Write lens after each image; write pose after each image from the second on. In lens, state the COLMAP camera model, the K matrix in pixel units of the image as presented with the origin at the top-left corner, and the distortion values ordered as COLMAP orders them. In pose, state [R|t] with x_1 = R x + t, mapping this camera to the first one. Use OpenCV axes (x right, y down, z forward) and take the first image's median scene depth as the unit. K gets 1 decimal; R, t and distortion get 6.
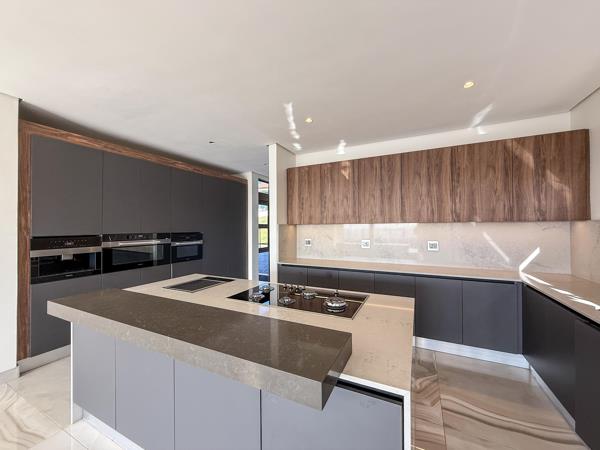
lens RADIAL K [[241.7, 0, 300.0], [0, 241.7, 225.0], [0, 0, 1]] dist [0.001039, 0.000350]
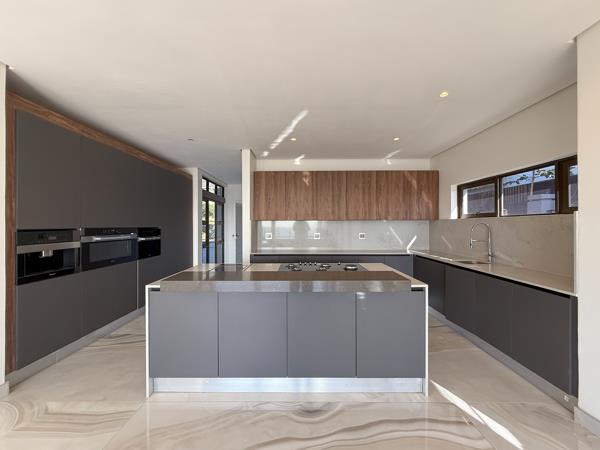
lens RADIAL K [[241.7, 0, 300.0], [0, 241.7, 225.0], [0, 0, 1]] dist [0.001039, 0.000350]
pose [[0.898433, 0.005033, 0.439083, -0.473503], [-0.008379, 0.999949, 0.005683, 0.015356], [-0.439031, -0.008785, 0.898429, -0.165085]]
